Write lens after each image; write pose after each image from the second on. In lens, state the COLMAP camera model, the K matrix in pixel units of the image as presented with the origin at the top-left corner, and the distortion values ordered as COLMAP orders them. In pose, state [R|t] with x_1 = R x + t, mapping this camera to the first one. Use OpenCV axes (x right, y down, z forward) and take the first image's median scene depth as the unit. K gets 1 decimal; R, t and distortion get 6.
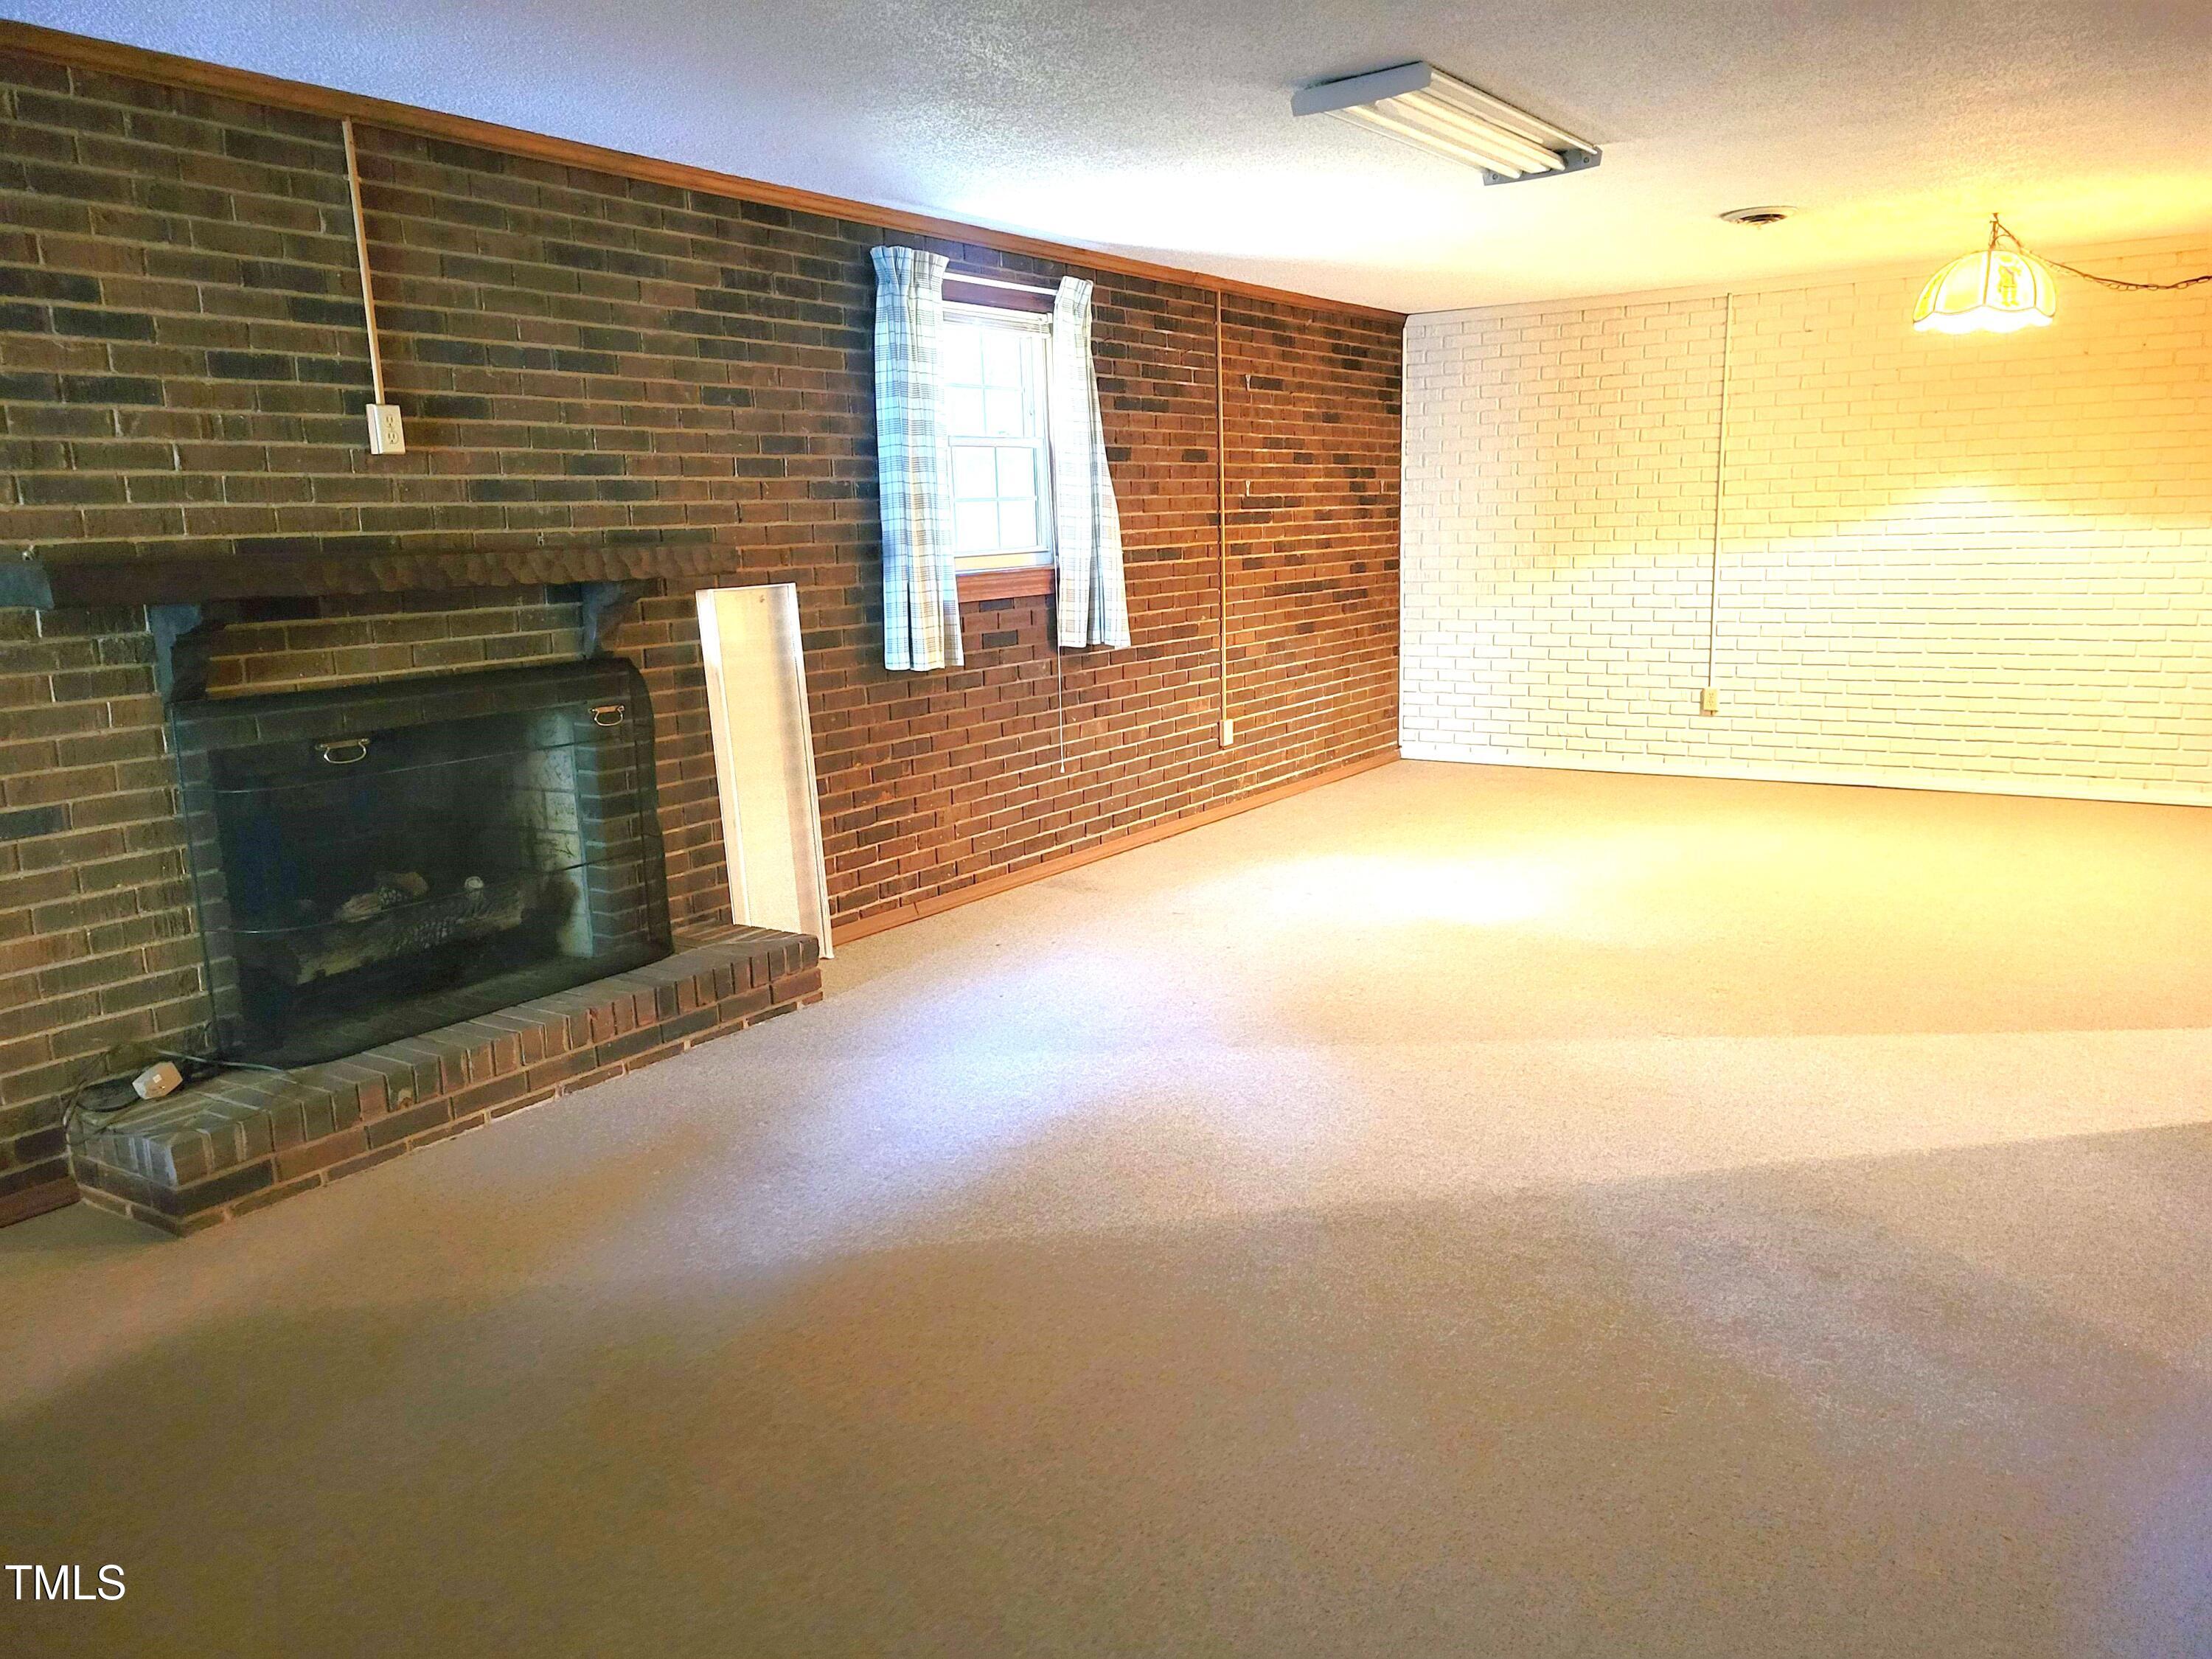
lens RADIAL K [[1618.7, 0, 1106.0], [0, 1618.7, 829.5], [0, 0, 1]] dist [0.029795, -0.001812]
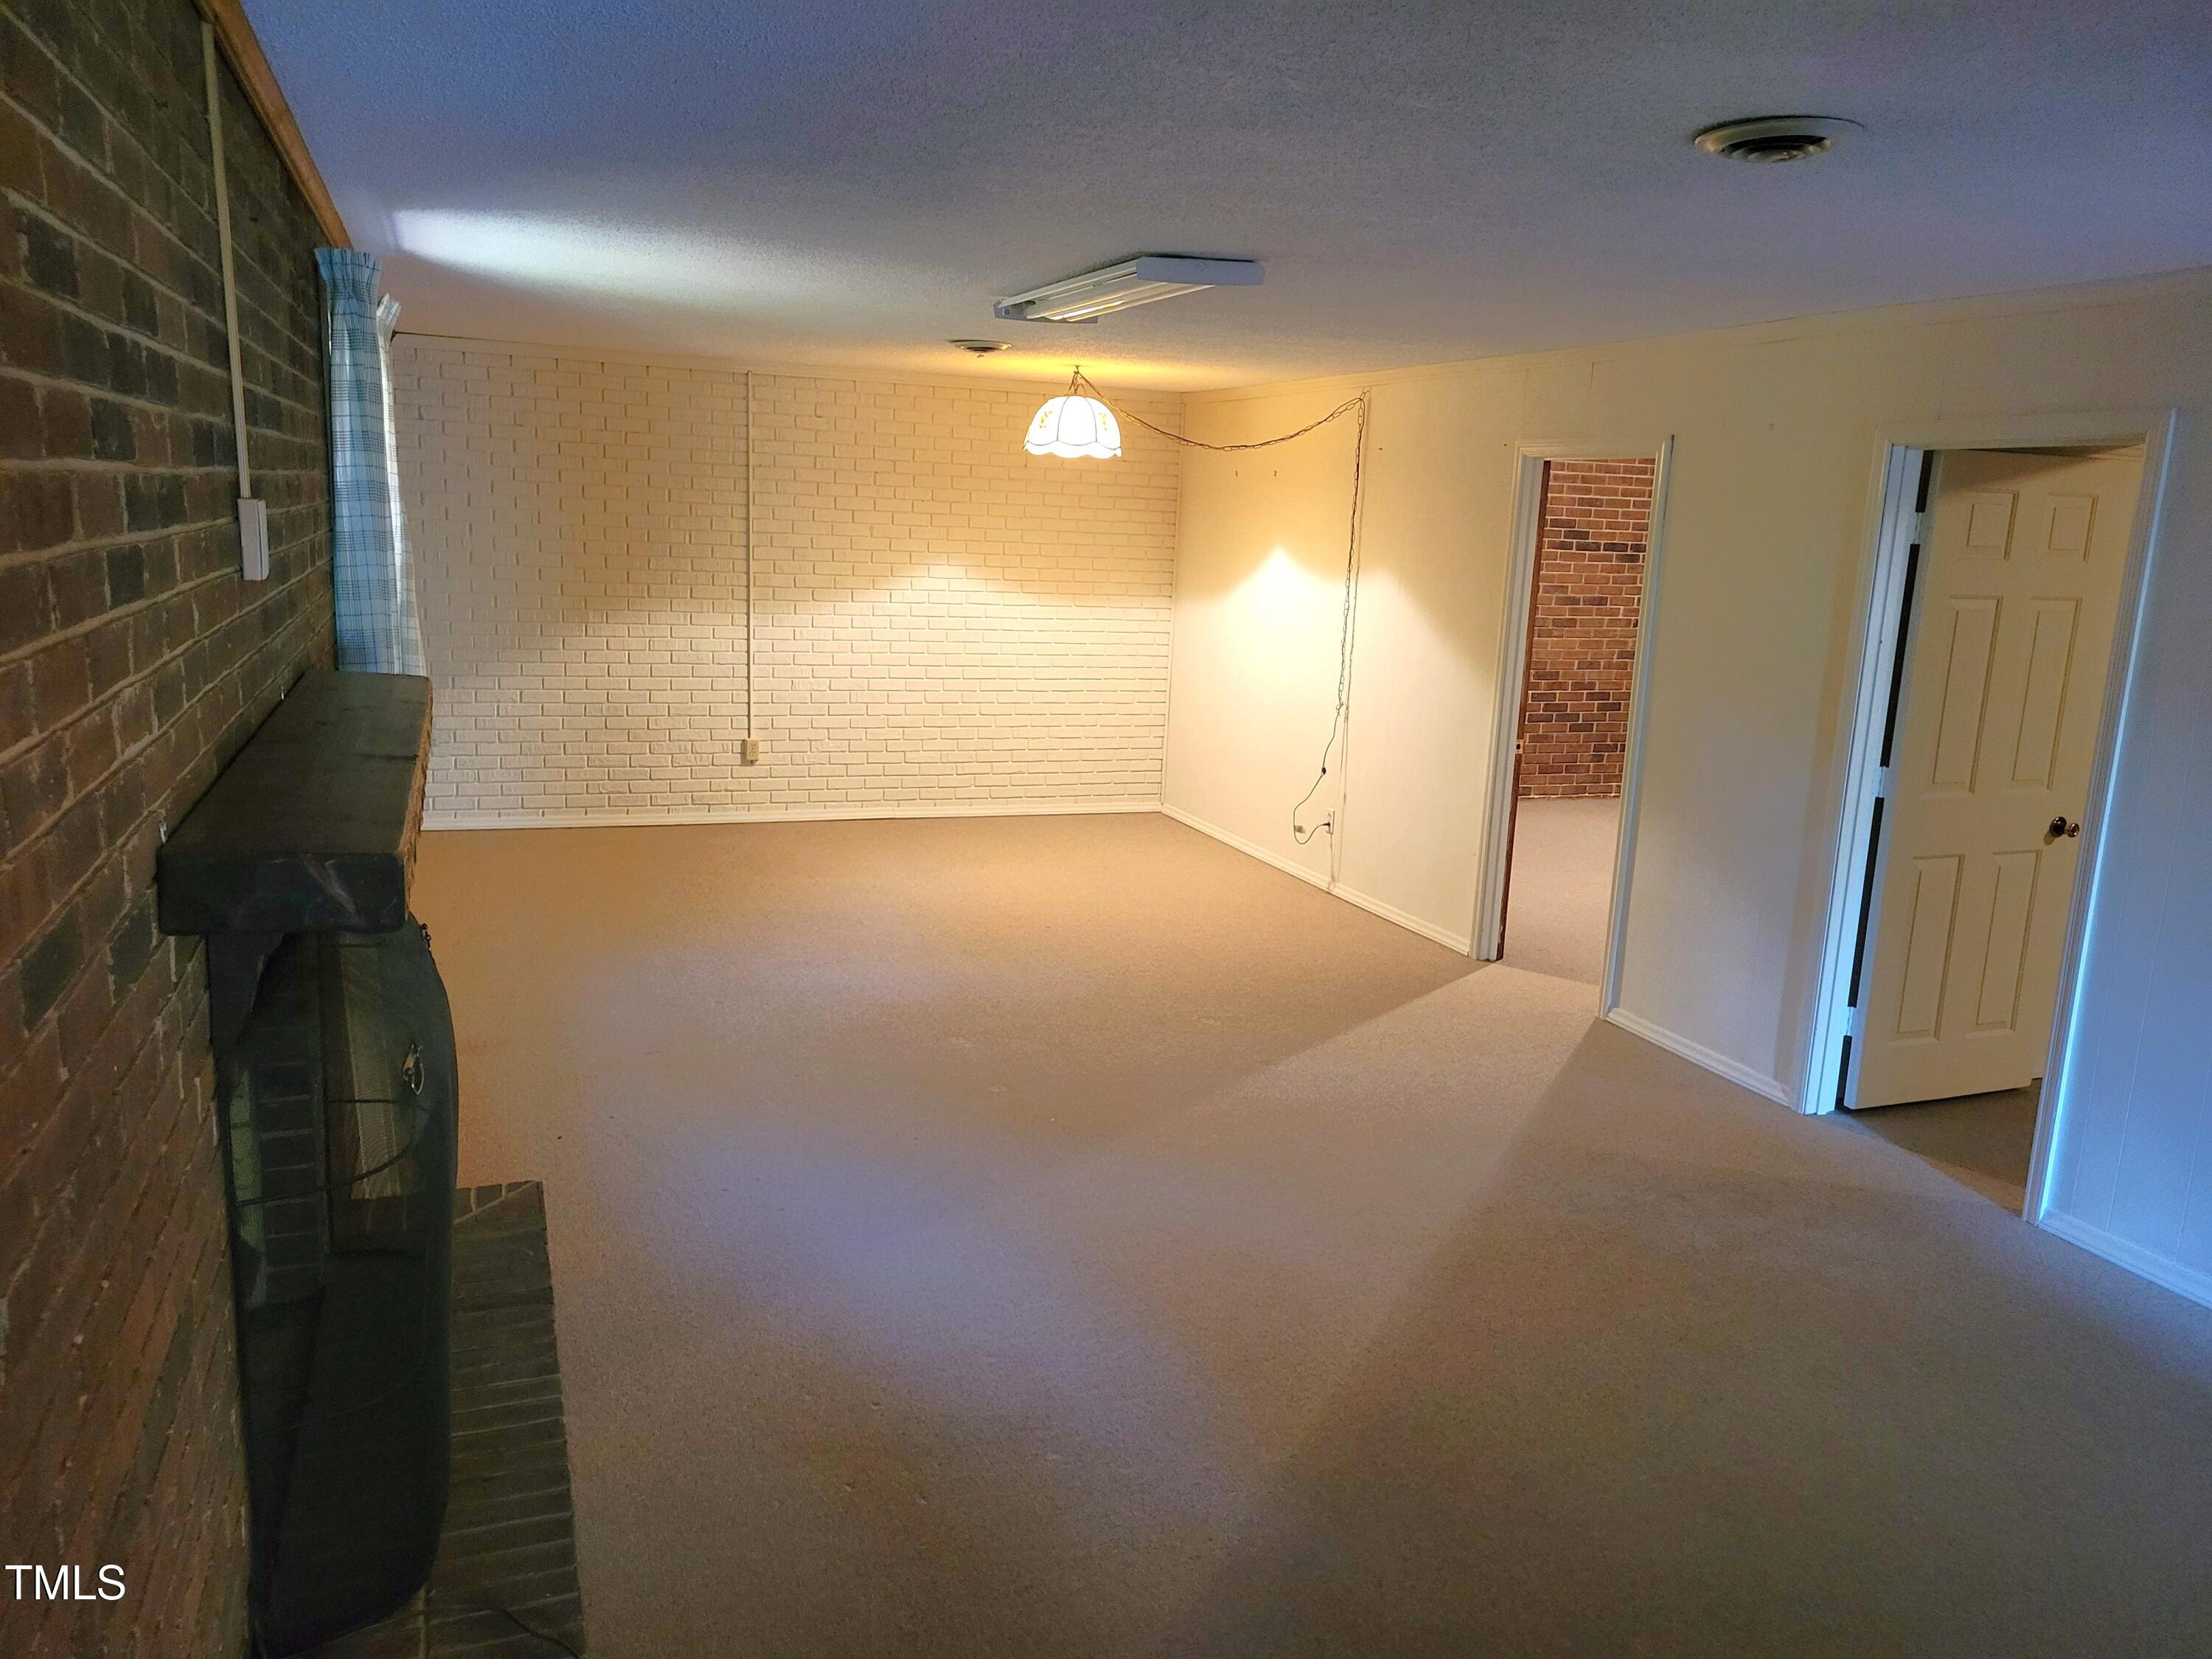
lens RADIAL K [[1656.9, 0, 1062.7], [0, 1656.9, 832.1], [0, 0, 1]] dist [0.033802, -0.001007]
pose [[0.590578, -0.104085, 0.800240, -0.632955], [0.095049, 0.993716, 0.059104, -0.118549], [-0.801363, 0.041157, 0.596760, 0.318722]]
